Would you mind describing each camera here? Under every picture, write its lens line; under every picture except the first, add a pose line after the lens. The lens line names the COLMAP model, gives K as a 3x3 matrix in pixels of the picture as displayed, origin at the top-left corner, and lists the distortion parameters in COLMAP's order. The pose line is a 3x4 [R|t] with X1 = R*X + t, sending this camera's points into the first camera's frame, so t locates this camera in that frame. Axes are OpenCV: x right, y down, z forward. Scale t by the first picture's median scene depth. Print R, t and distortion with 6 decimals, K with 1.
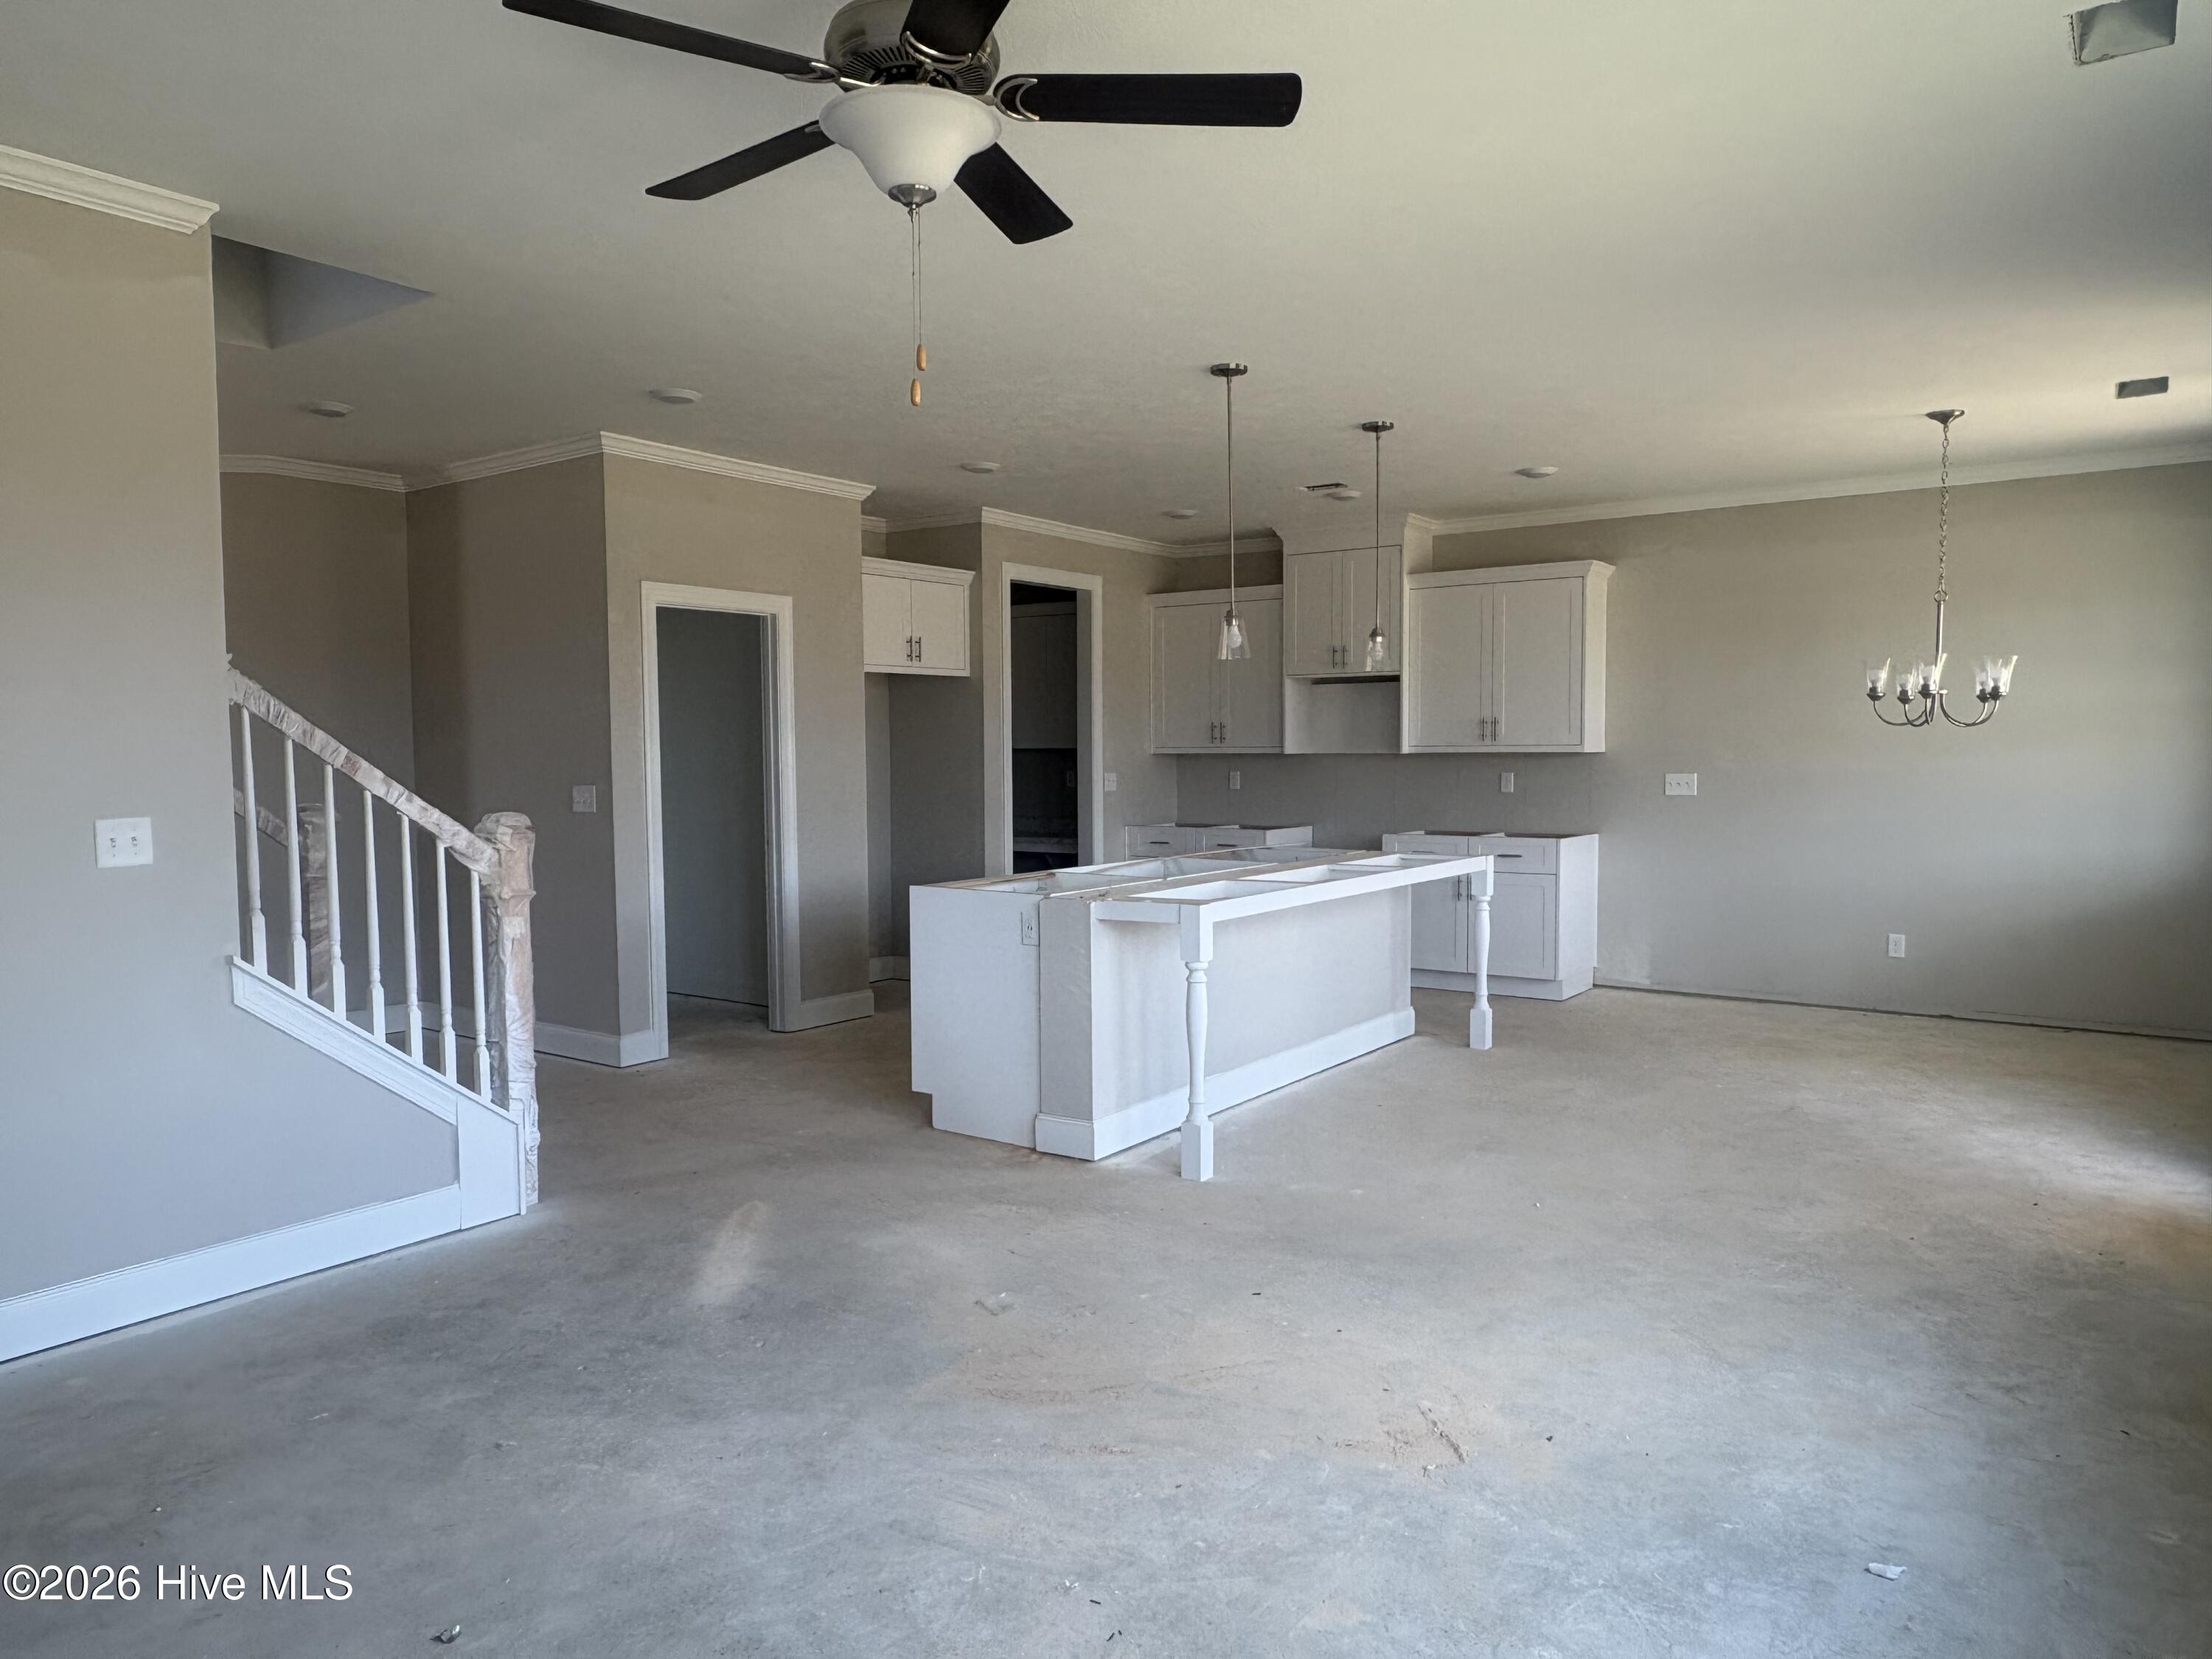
lens RADIAL K [[1478.4, 0, 1106.0], [0, 1478.4, 829.5], [0, 0, 1]] dist [-0.002607, -0.004045]
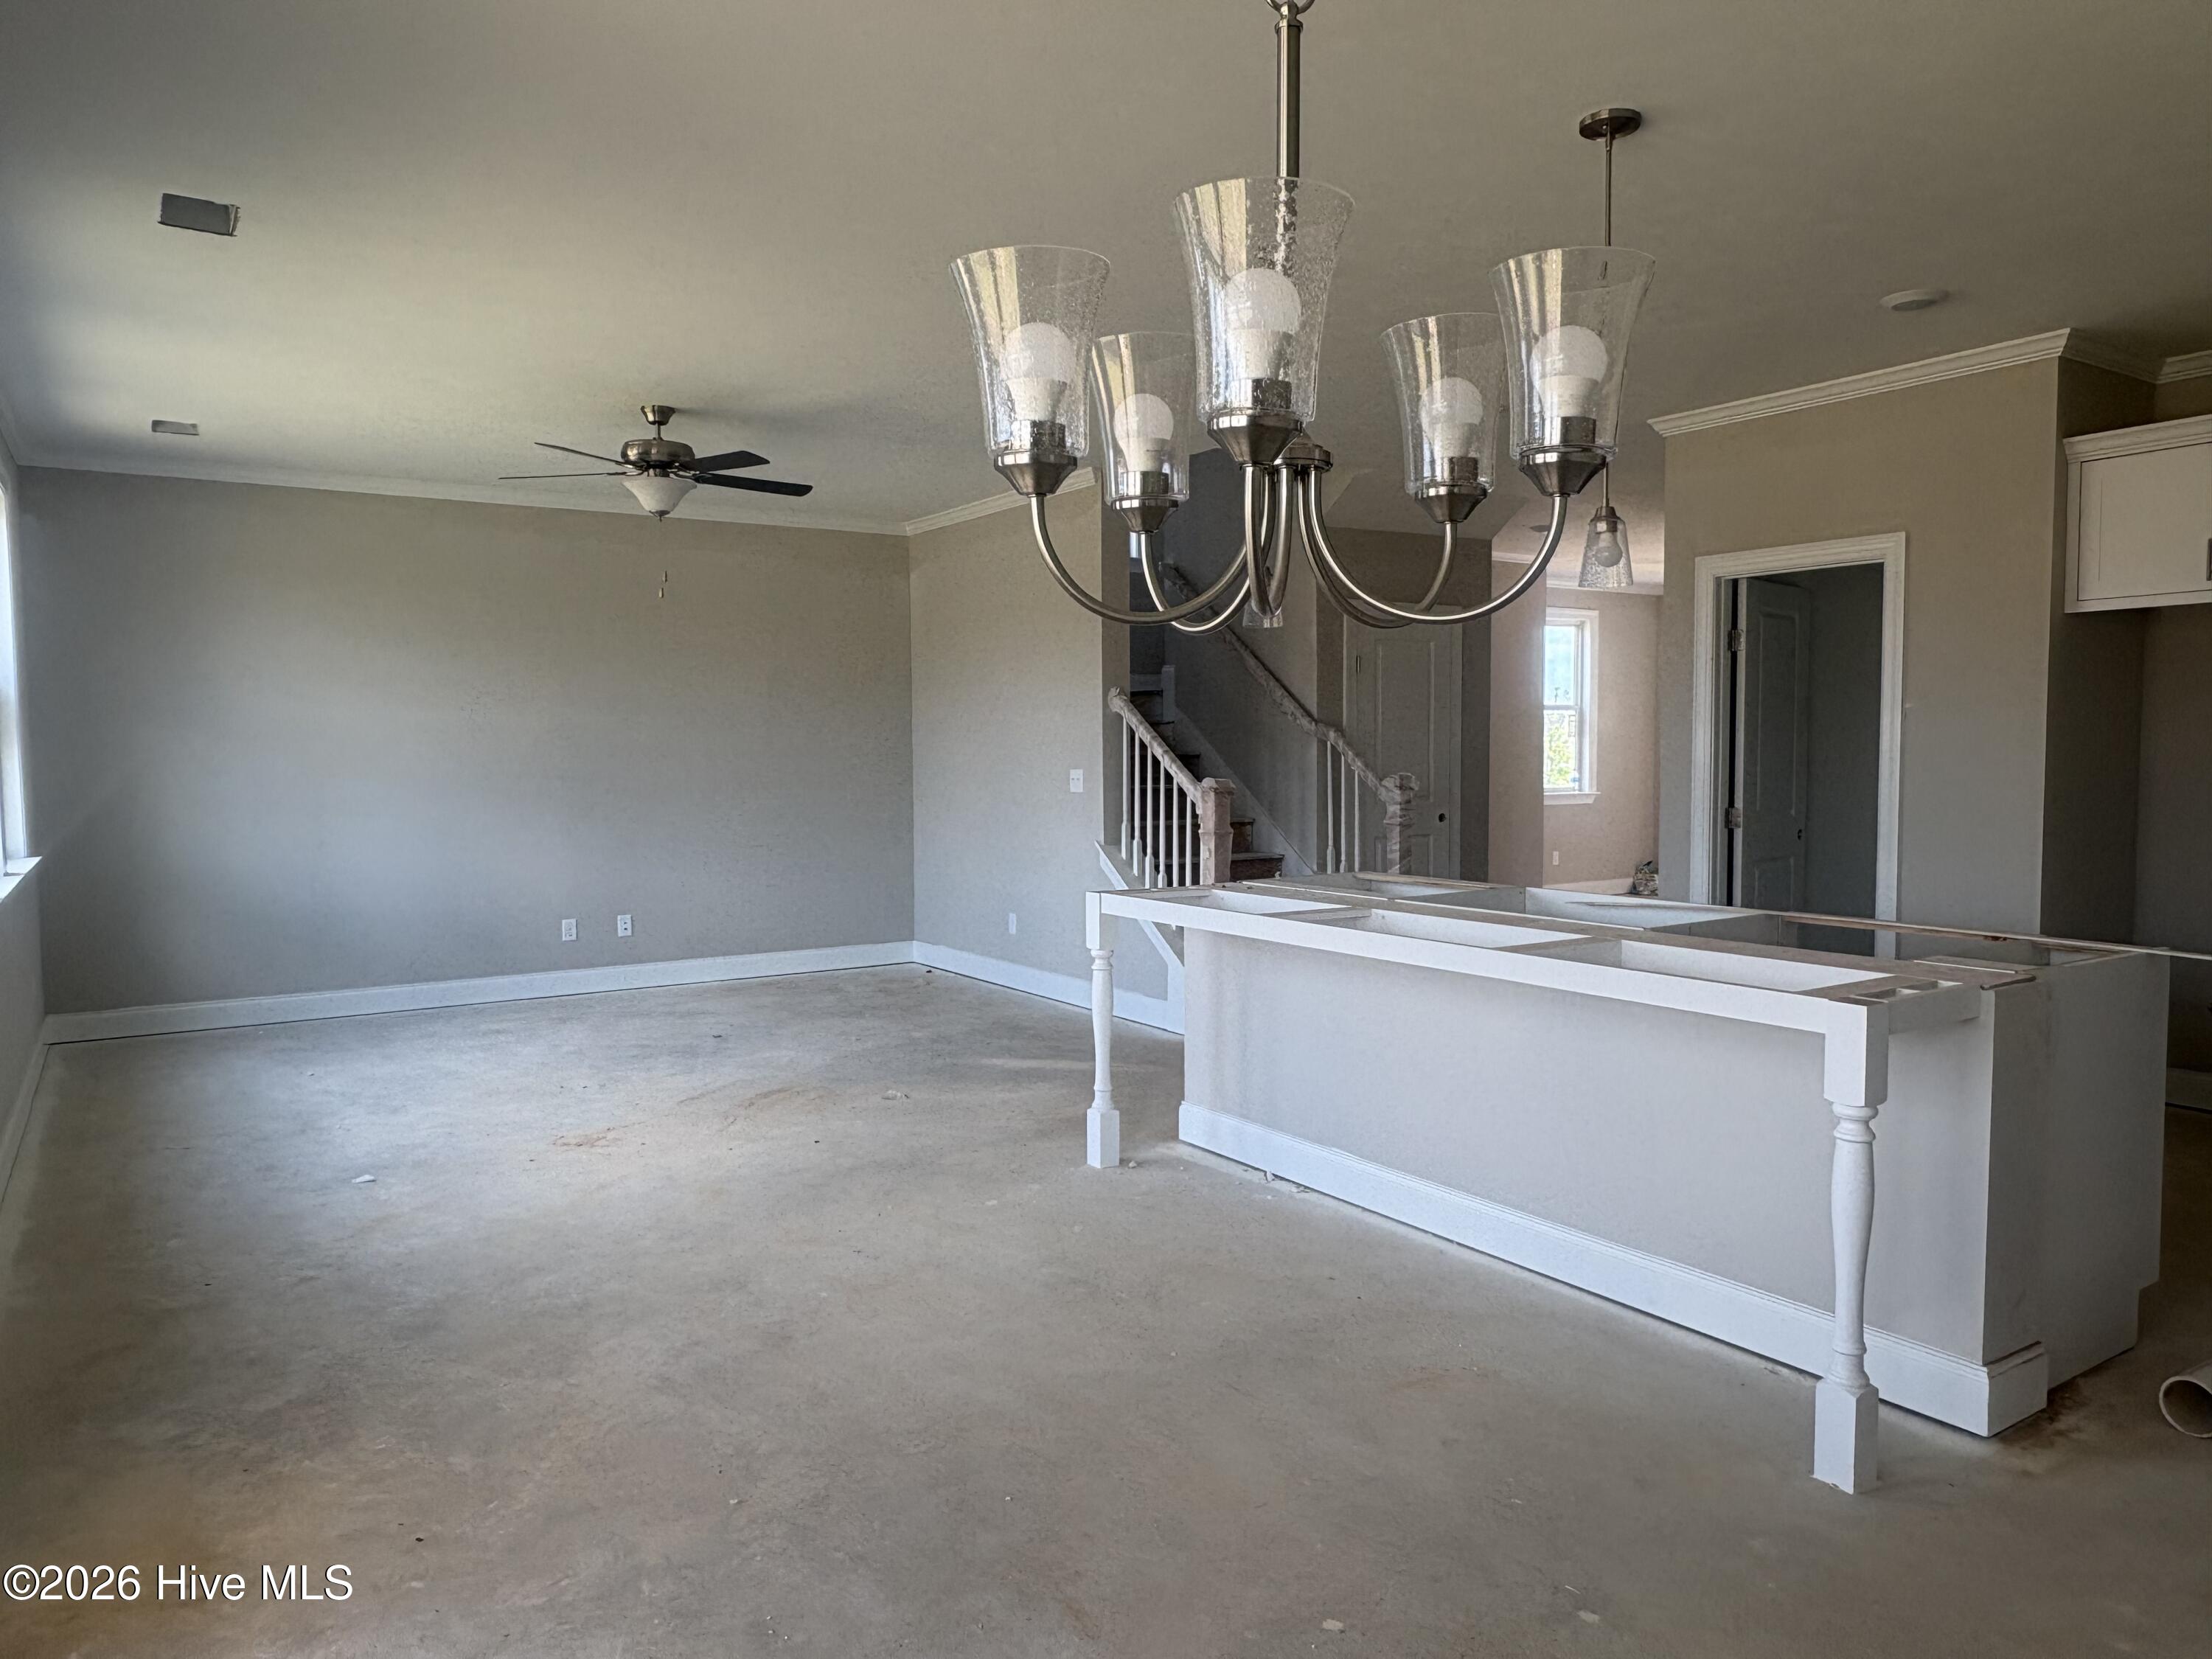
lens RADIAL K [[1457.7, 0, 1106.0], [0, 1457.7, 829.5], [0, 0, 1]] dist [-0.017993, 0.020248]
pose [[-0.360348, 0.065429, -0.930520, 1.242796], [-0.040590, 0.995492, 0.085716, -0.099112], [0.931934, 0.068658, -0.356068, 1.713235]]
